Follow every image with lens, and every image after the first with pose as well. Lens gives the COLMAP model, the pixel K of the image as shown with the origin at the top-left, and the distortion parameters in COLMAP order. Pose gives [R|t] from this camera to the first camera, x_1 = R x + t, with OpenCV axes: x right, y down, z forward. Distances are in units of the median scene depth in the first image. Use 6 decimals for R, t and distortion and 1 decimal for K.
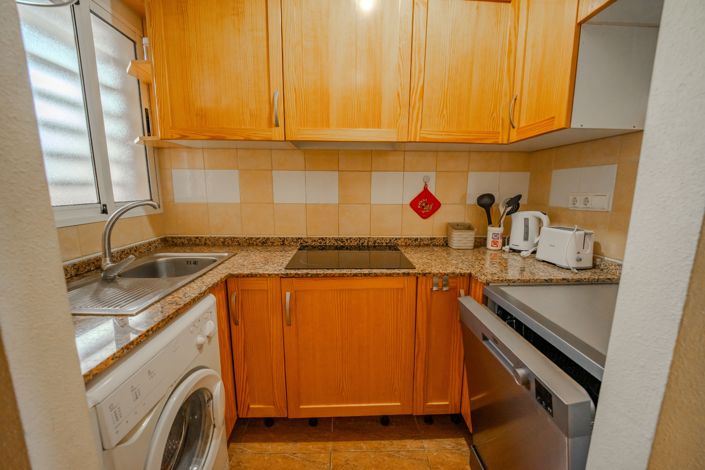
lens RADIAL K [[307.2, 0, 361.0], [0, 307.2, 239.1], [0, 0, 1]] dist [-0.013678, -0.001041]
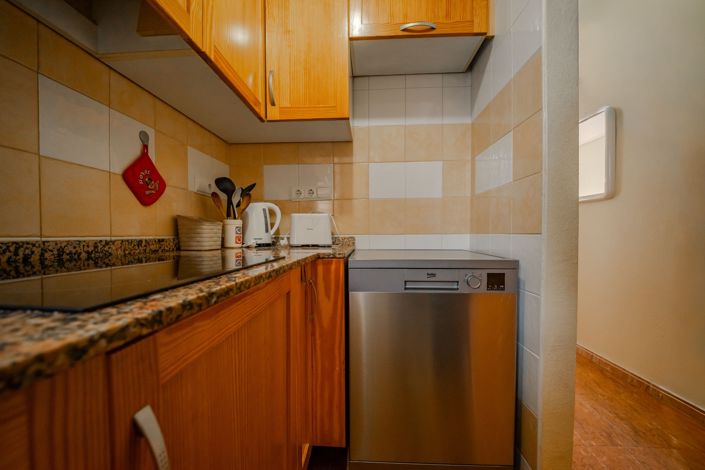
lens RADIAL K [[289.8, 0, 351.5], [0, 289.8, 239.2], [0, 0, 1]] dist [0.002157, -0.008428]
pose [[0.102415, -0.025451, 0.994416, -0.314549], [0.181182, 0.983428, 0.006510, 0.064981], [-0.978102, 0.179504, 0.105329, 0.636420]]
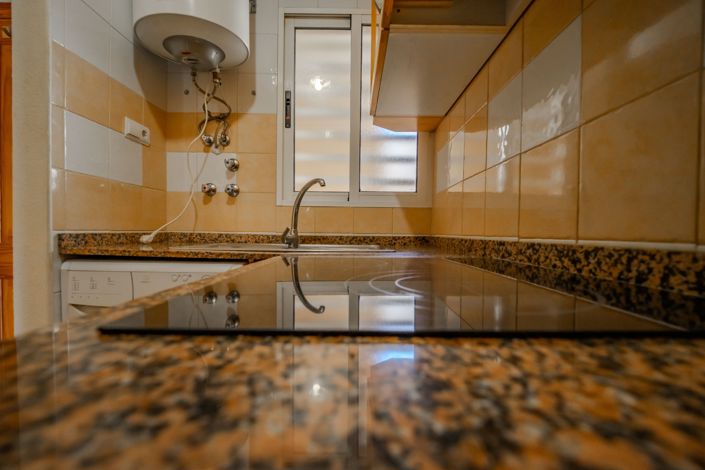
lens RADIAL K [[318.4, 0, 340.0], [0, 318.4, 236.9], [0, 0, 1]] dist [-0.000551, -0.000280]
pose [[-0.070040, 0.006539, -0.997523, 0.251231], [-0.187144, 0.982137, 0.019578, 0.022507], [0.979832, 0.188051, -0.067565, 0.881024]]
